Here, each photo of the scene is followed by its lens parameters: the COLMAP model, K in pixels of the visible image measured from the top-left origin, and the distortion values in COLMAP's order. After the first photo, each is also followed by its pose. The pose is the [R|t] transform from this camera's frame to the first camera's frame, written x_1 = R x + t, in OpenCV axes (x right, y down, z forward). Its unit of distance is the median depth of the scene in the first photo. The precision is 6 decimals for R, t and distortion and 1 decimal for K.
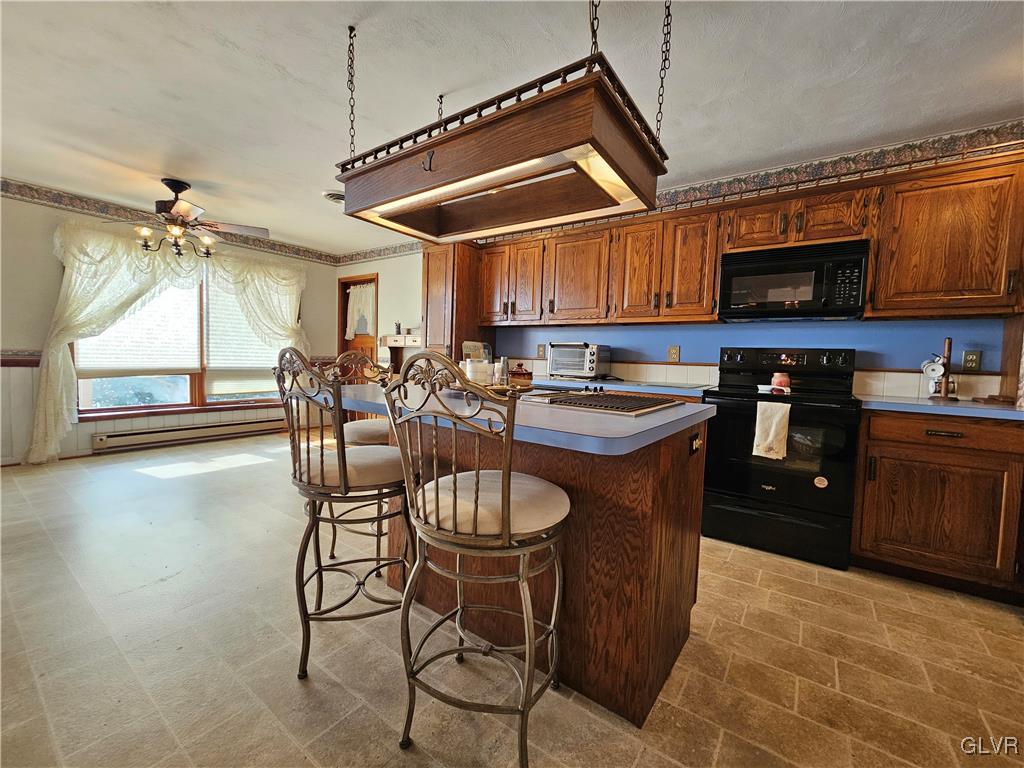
lens RADIAL K [[418.2, 0, 515.1], [0, 418.2, 385.5], [0, 0, 1]] dist [0.001063, 0.000090]
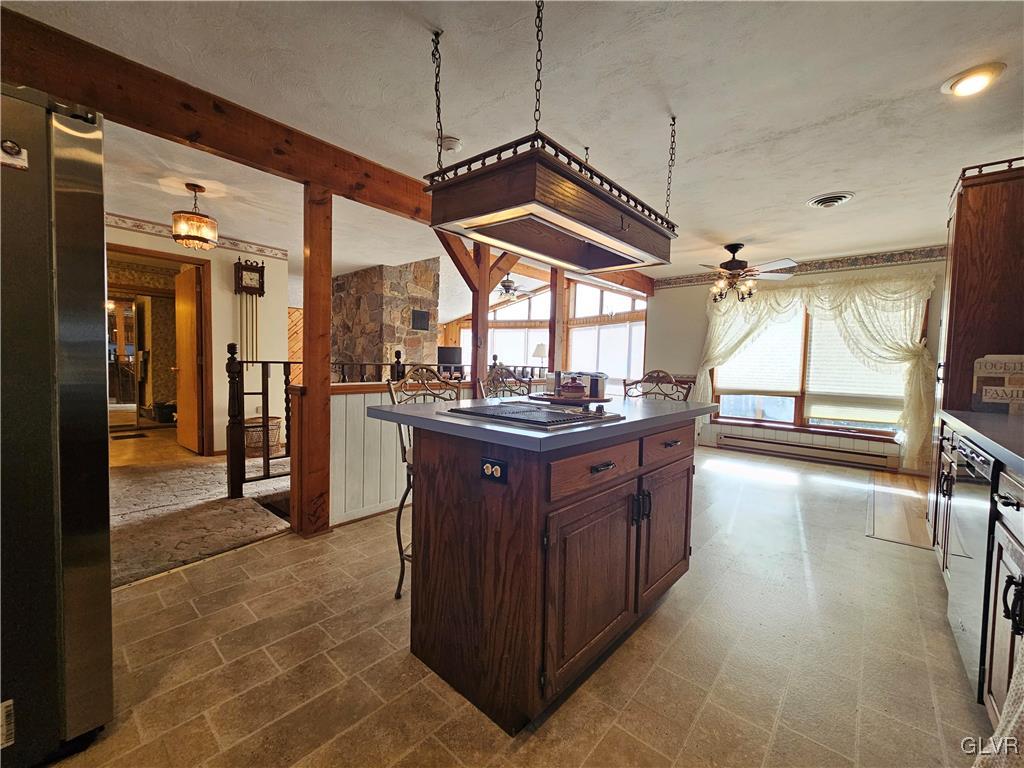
lens RADIAL K [[418.2, 0, 515.2], [0, 418.2, 383.0], [0, 0, 1]] dist [0.001063, 0.000090]
pose [[-0.100826, 0.011511, -0.994837, 0.449165], [-0.093625, 0.995386, 0.021006, -0.018872], [0.990489, 0.095260, -0.099283, 0.397895]]
